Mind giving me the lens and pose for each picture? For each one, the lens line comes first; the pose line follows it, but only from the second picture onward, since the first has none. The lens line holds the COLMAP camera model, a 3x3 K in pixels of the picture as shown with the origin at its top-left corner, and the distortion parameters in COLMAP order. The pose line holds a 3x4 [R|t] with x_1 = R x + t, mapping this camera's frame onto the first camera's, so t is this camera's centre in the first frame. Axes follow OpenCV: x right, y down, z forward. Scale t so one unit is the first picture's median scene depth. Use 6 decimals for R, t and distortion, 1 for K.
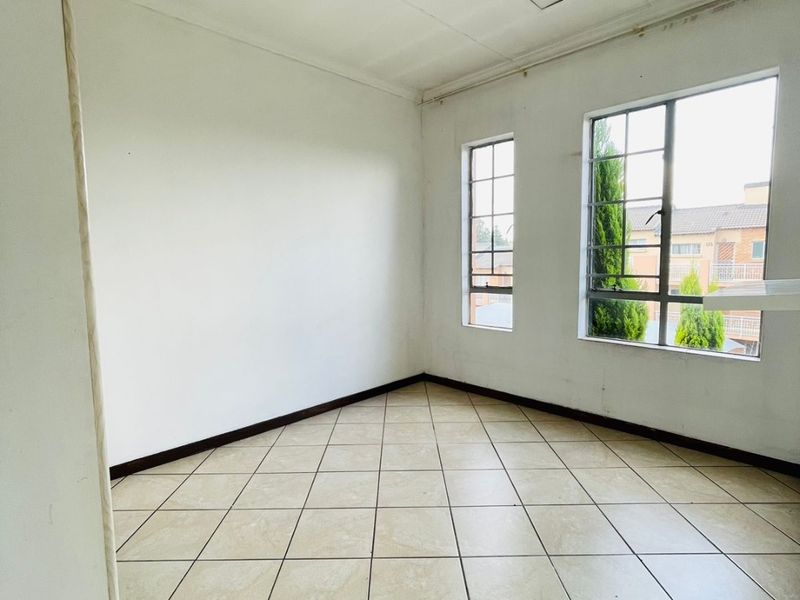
lens RADIAL K [[436.2, 0, 400.0], [0, 436.2, 300.0], [0, 0, 1]] dist [0.000567, -0.001288]
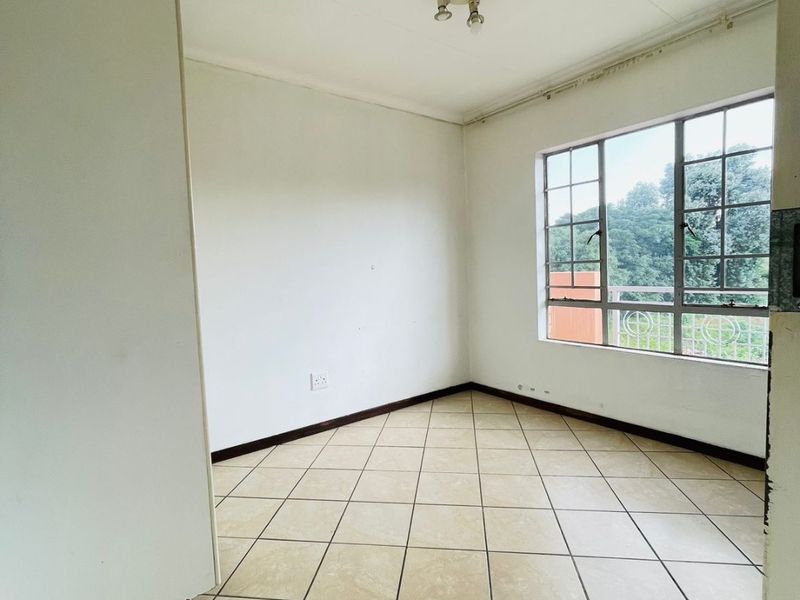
lens RADIAL K [[449.8, 0, 423.8], [0, 449.8, 311.0], [0, 0, 1]] dist [-0.003522, -0.001282]
pose [[0.992974, 0.005155, -0.118217, 0.076819], [-0.005705, 0.999974, -0.004312, 0.005520], [0.118192, 0.004956, 0.992978, -0.076580]]
